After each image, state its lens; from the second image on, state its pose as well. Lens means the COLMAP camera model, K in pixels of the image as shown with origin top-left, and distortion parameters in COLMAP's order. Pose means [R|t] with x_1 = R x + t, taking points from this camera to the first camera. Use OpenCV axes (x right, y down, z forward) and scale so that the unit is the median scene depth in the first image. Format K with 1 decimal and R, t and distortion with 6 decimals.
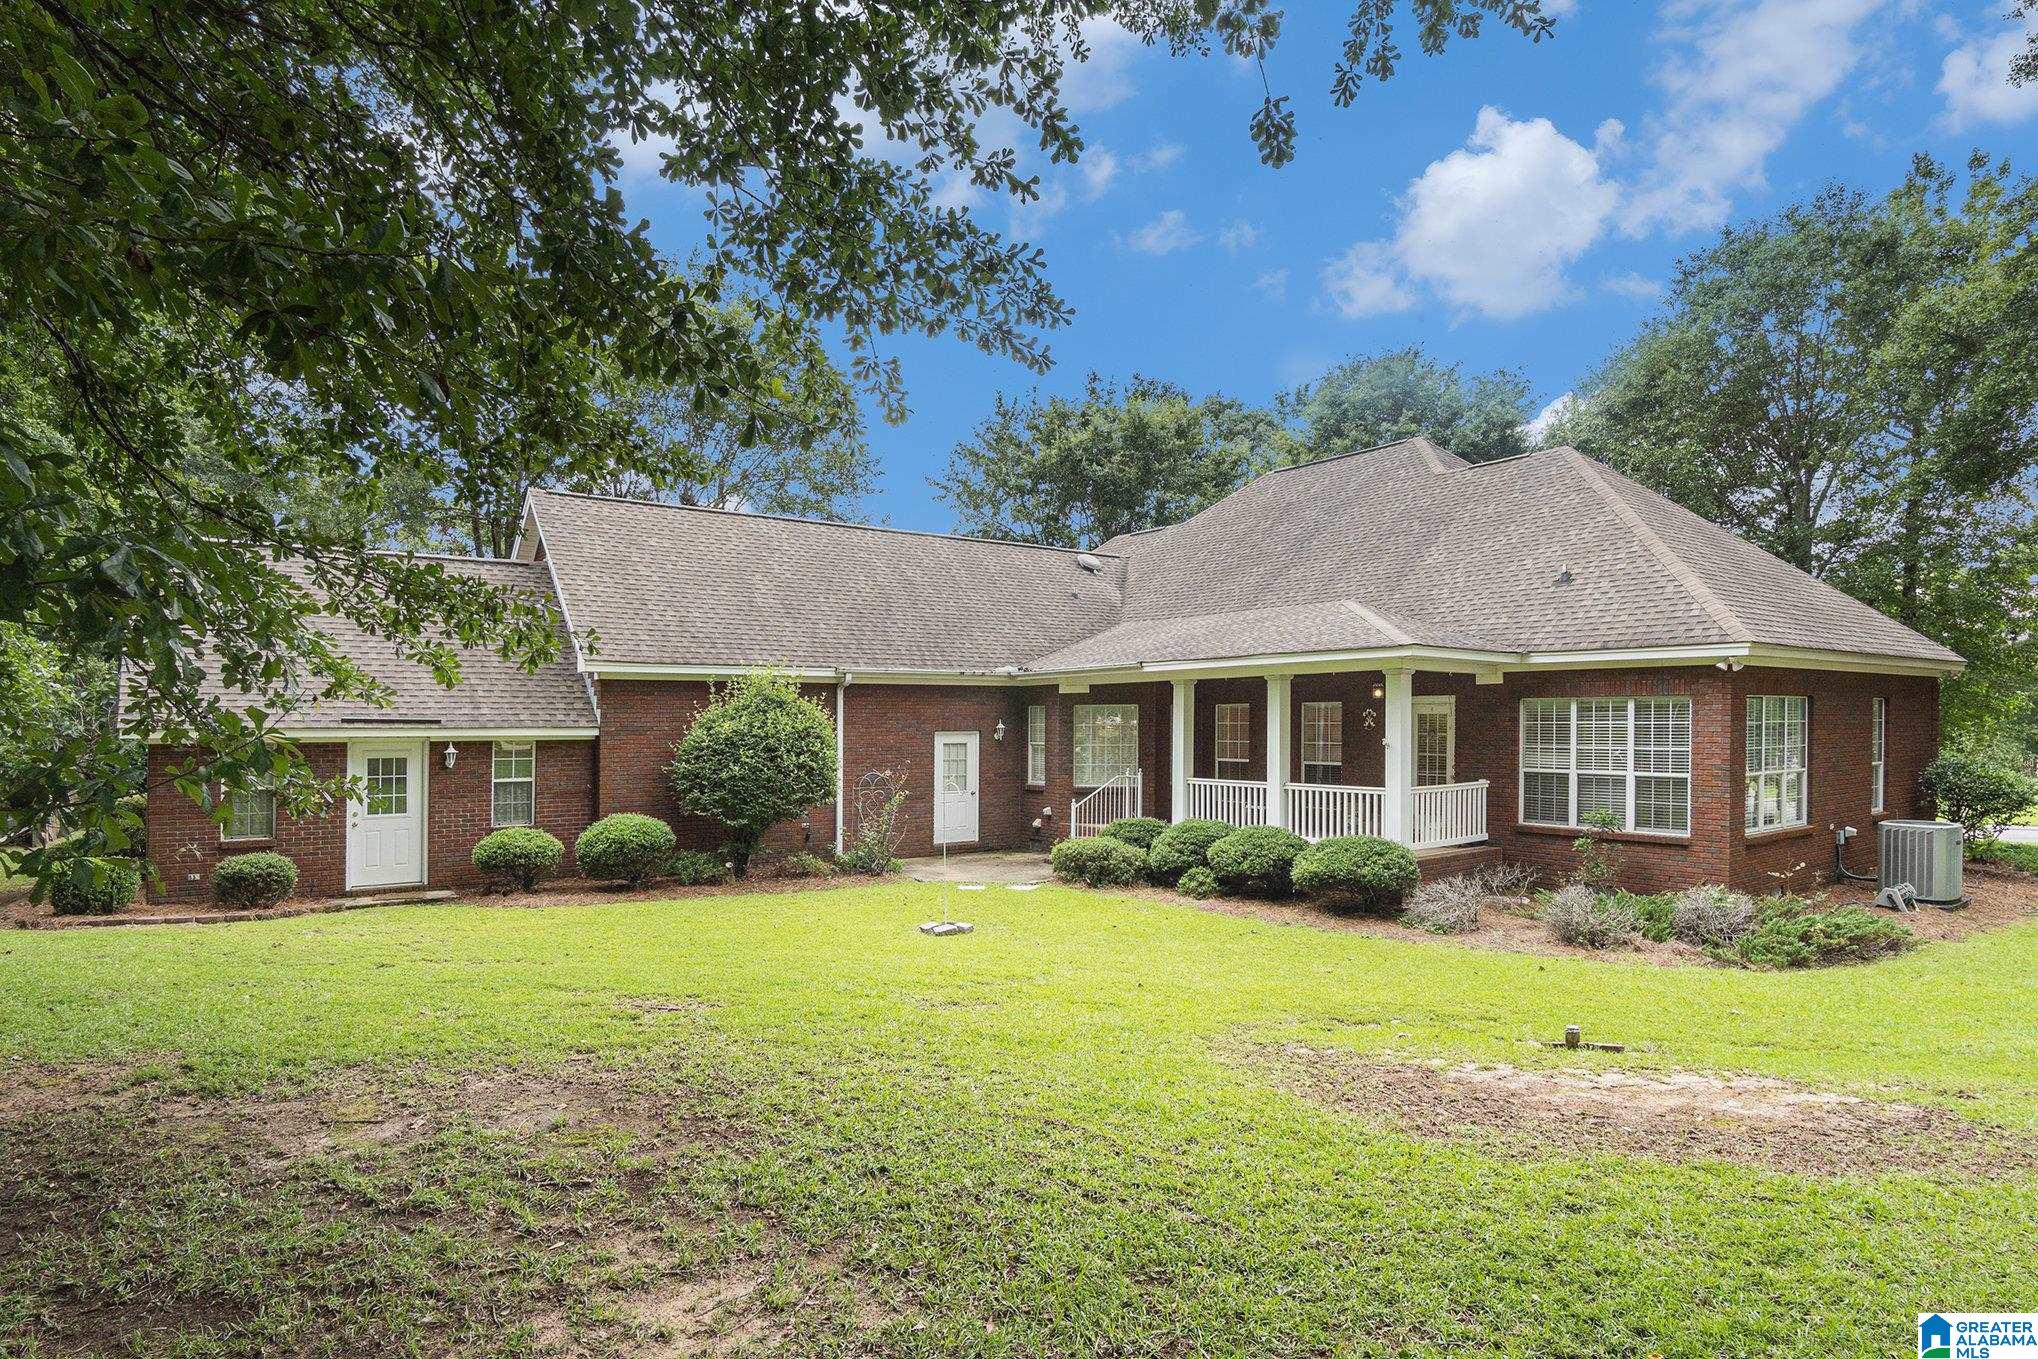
lens RADIAL K [[1148.0, 0, 1023.8], [0, 1148.0, 712.7], [0, 0, 1]] dist [-0.002384, -0.000023]
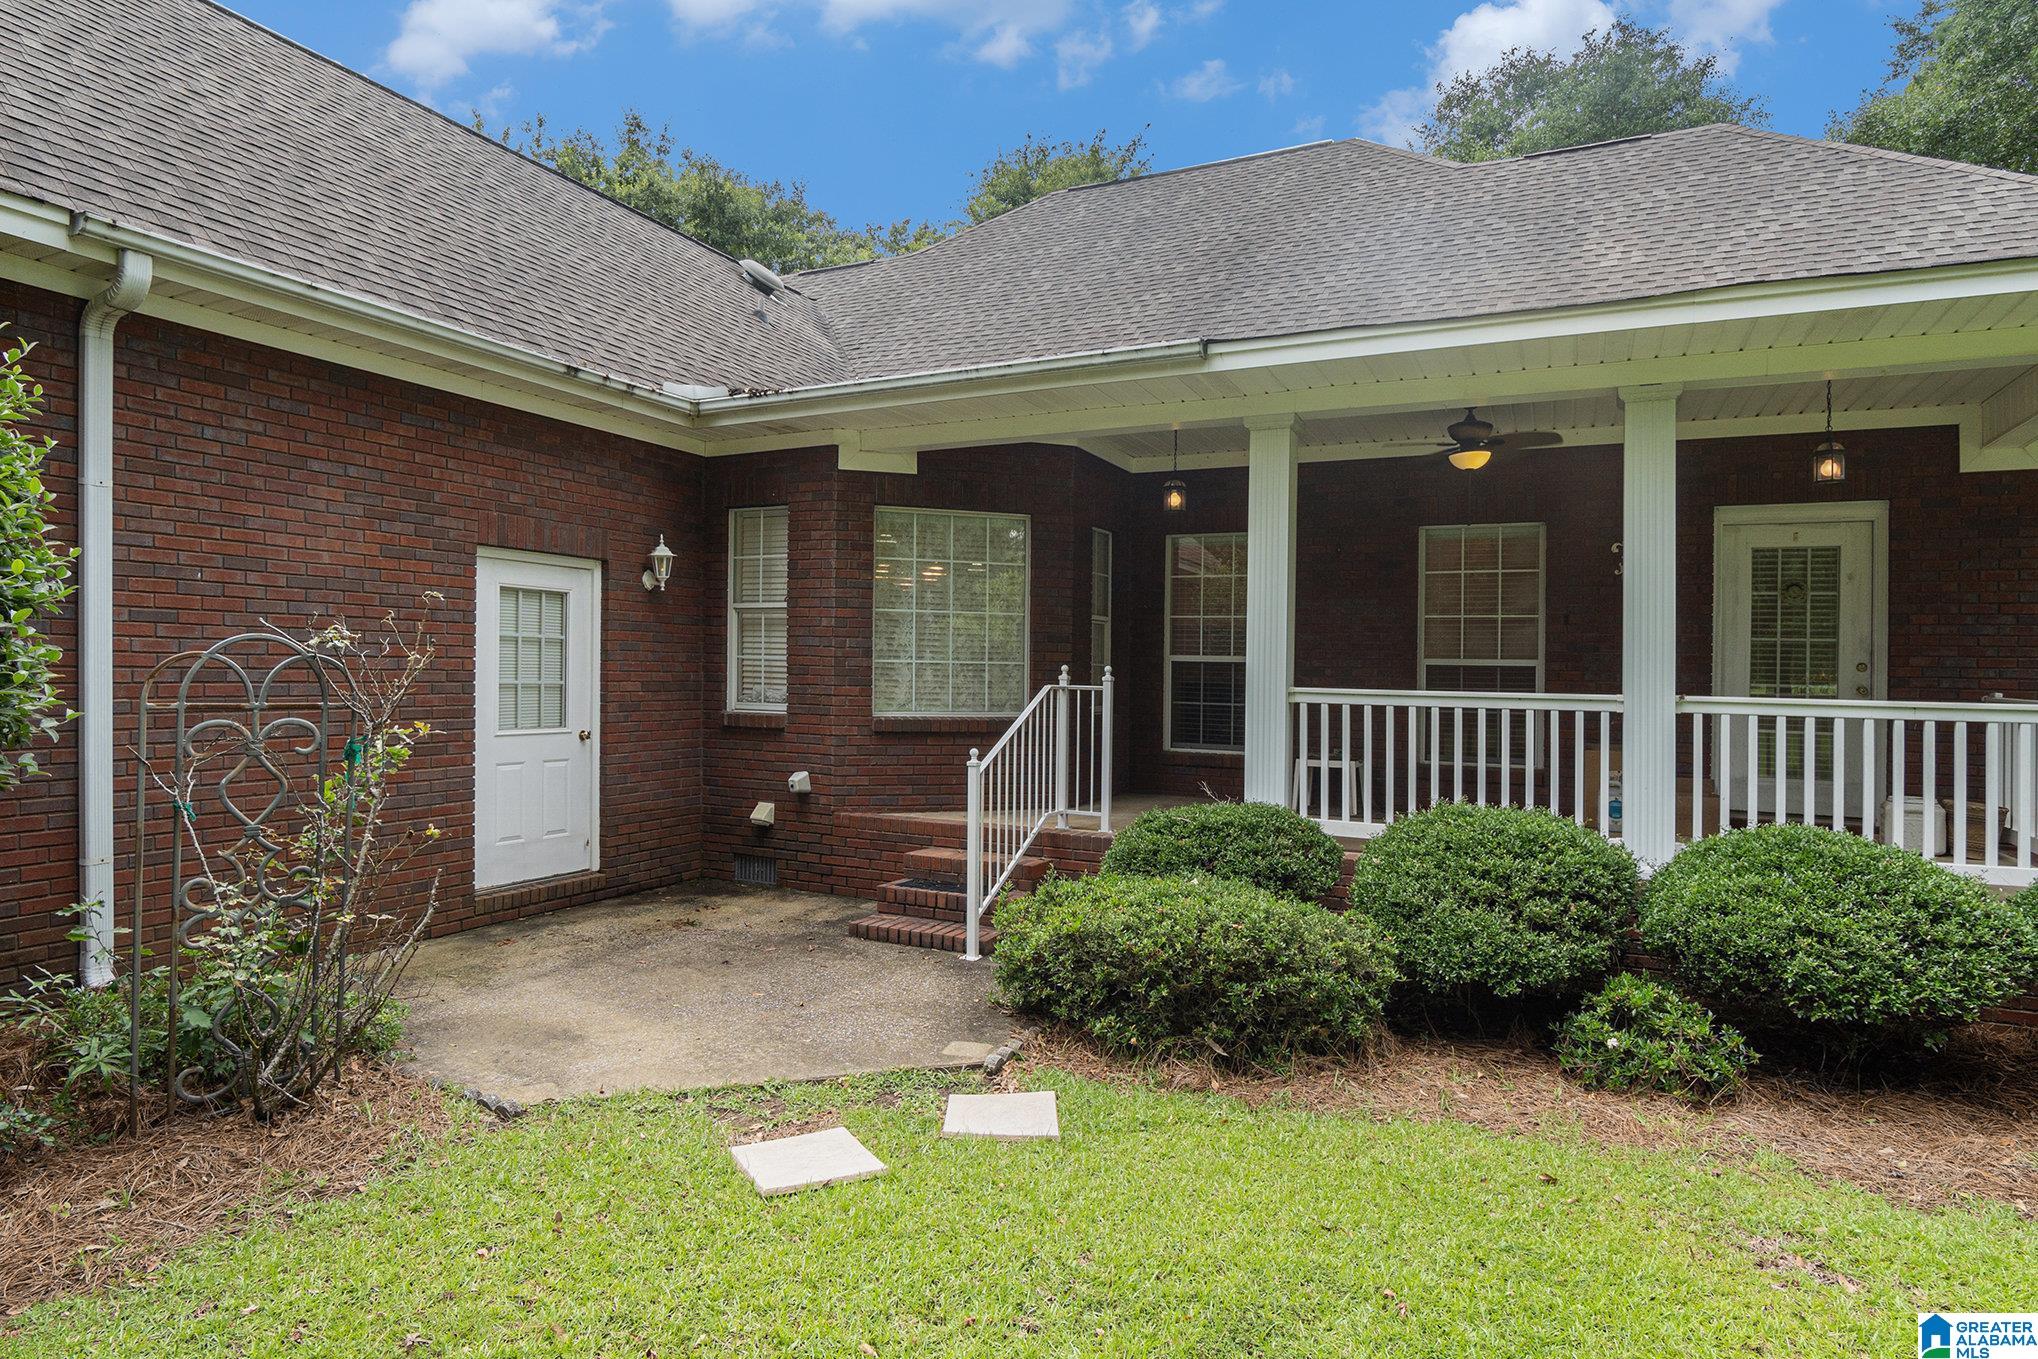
lens RADIAL K [[1148.0, 0, 1023.8], [0, 1148.0, 712.7], [0, 0, 1]] dist [-0.002384, -0.000023]
pose [[0.891590, 0.005811, 0.452806, -0.086304], [-0.026042, 0.998921, 0.038457, 0.047277], [-0.452094, -0.046080, 0.890779, 0.638595]]
